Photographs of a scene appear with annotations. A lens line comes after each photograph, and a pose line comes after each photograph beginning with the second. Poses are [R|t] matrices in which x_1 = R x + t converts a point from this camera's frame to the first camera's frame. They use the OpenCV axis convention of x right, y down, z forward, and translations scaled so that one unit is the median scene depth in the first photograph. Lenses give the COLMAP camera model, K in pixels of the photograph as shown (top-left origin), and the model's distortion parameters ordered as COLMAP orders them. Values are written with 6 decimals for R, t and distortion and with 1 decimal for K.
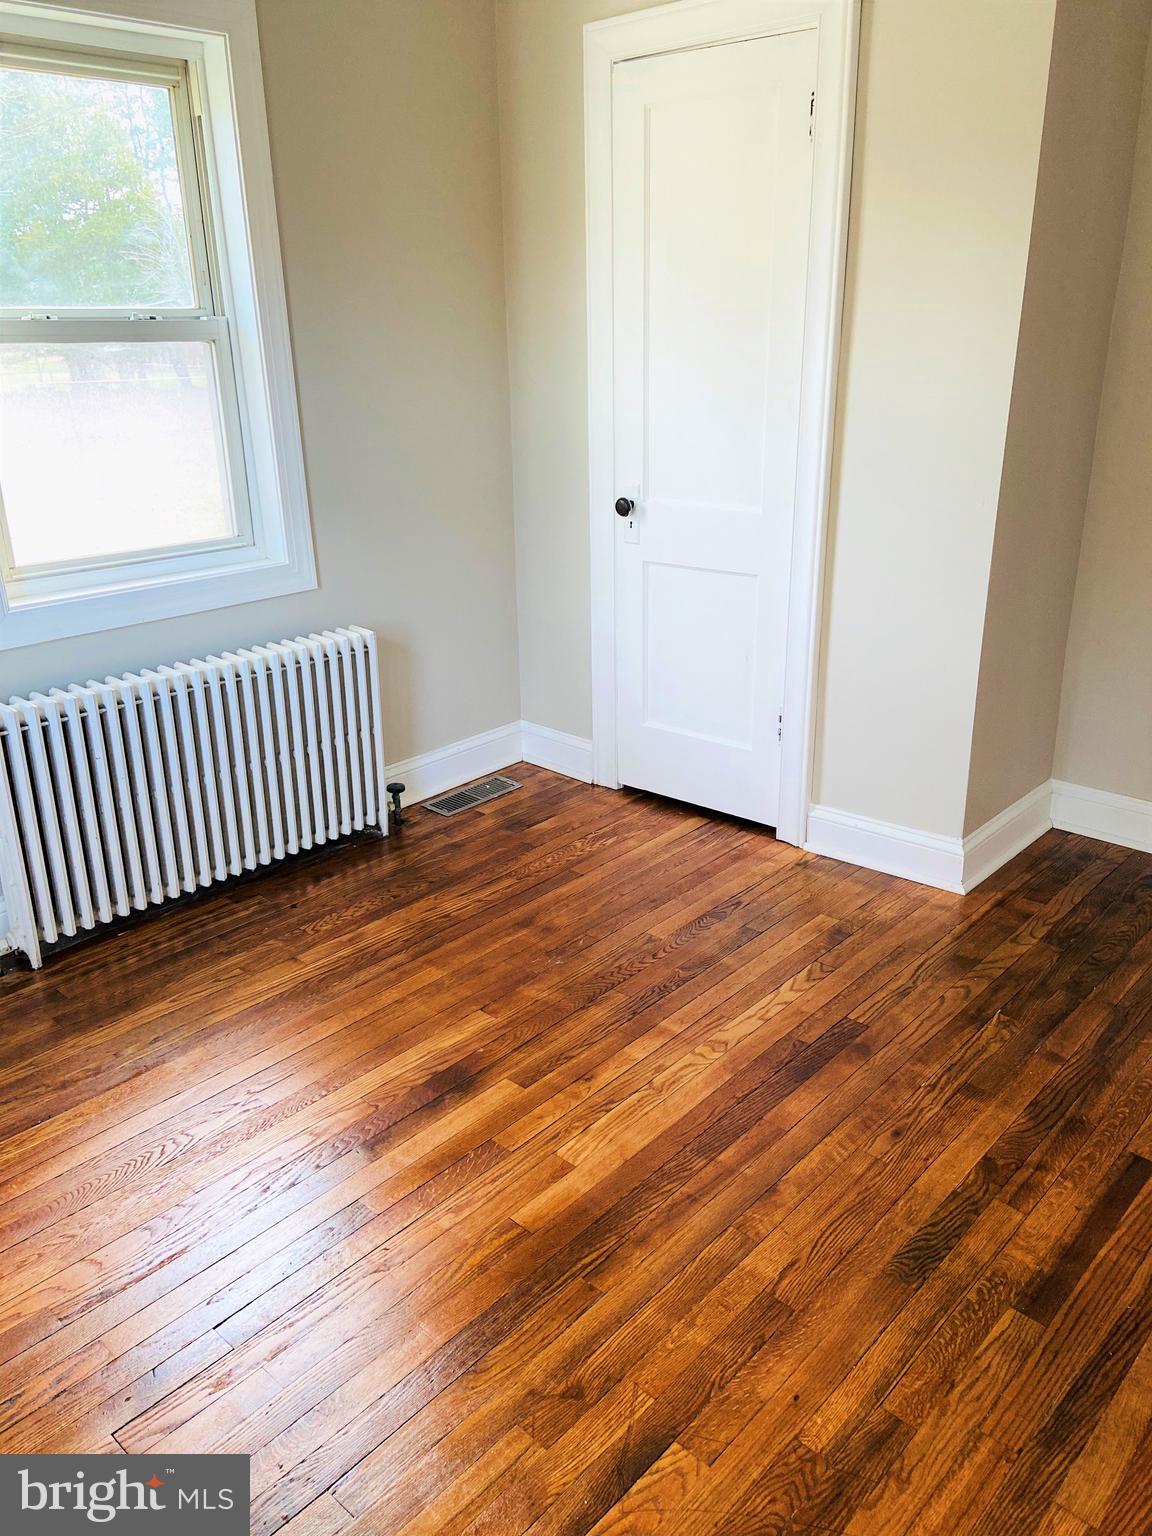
lens RADIAL K [[1154.0, 0, 576.8], [0, 1154.0, 760.0], [0, 0, 1]] dist [0.112710, -0.136851]
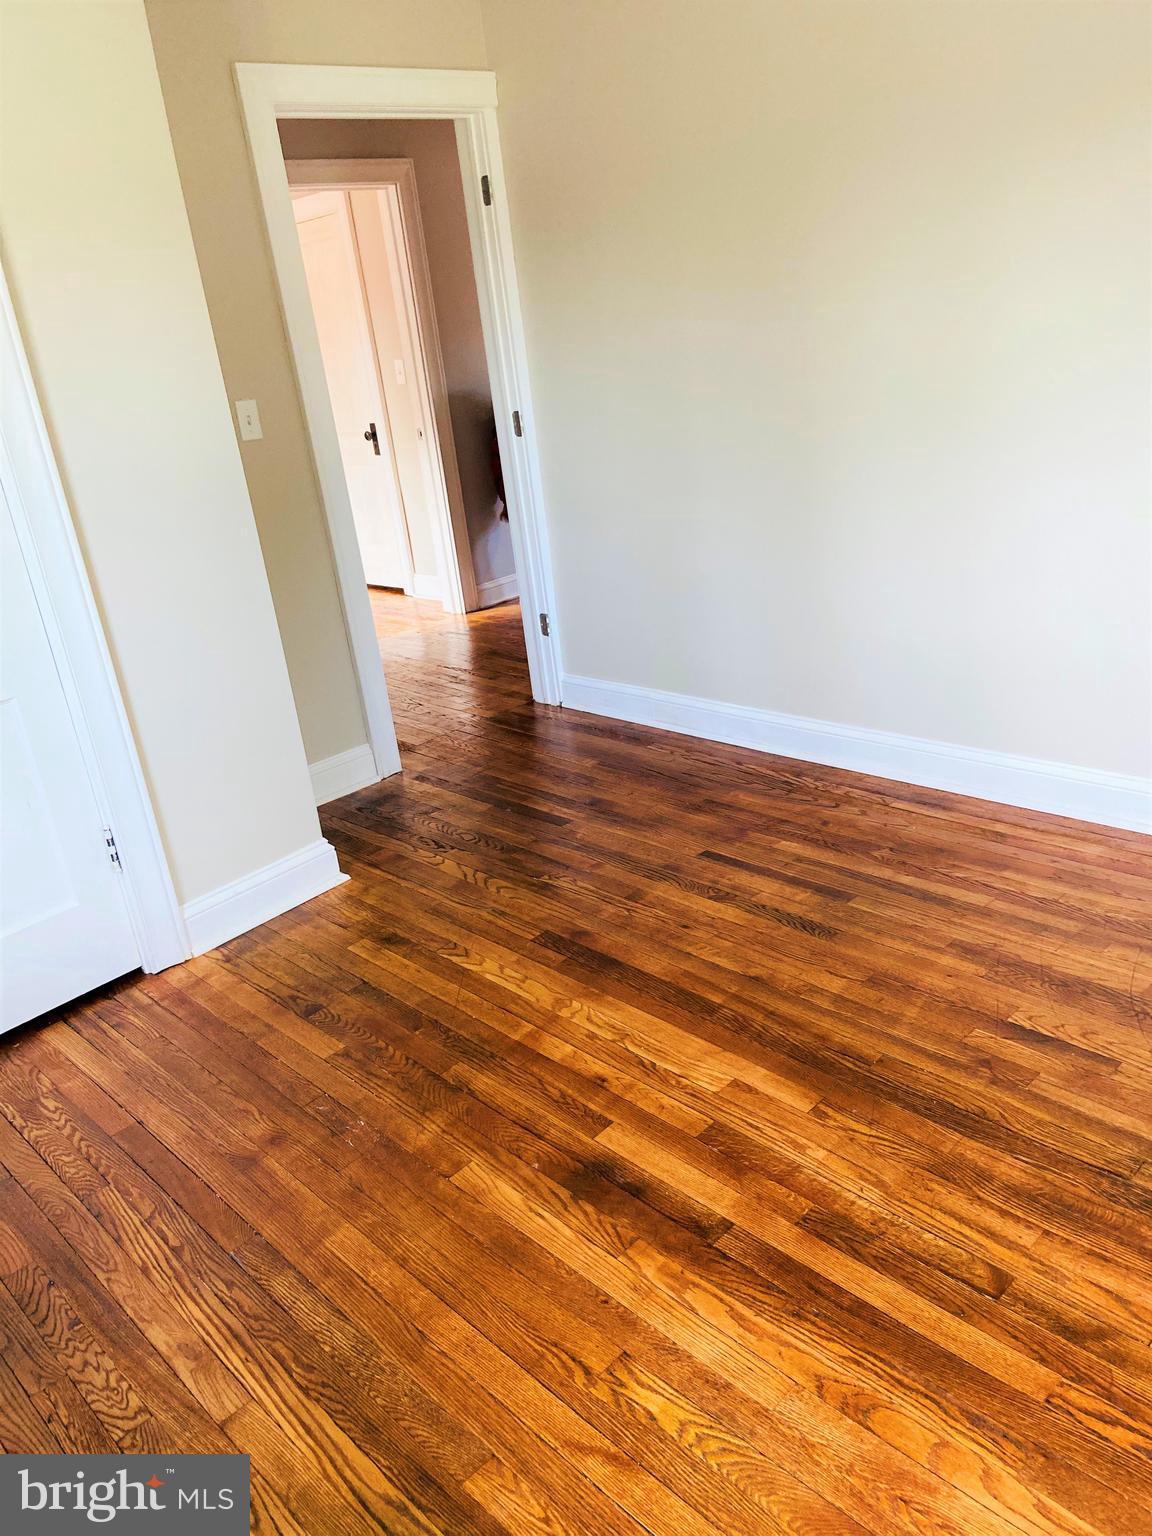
lens RADIAL K [[1154.0, 0, 581.4], [0, 1154.0, 768.4], [0, 0, 1]] dist [0.112710, -0.136851]
pose [[0.054429, -0.351244, 0.934701, -0.787873], [0.456080, 0.841481, 0.289655, -0.231497], [-0.888273, 0.410533, 0.205996, 0.679633]]
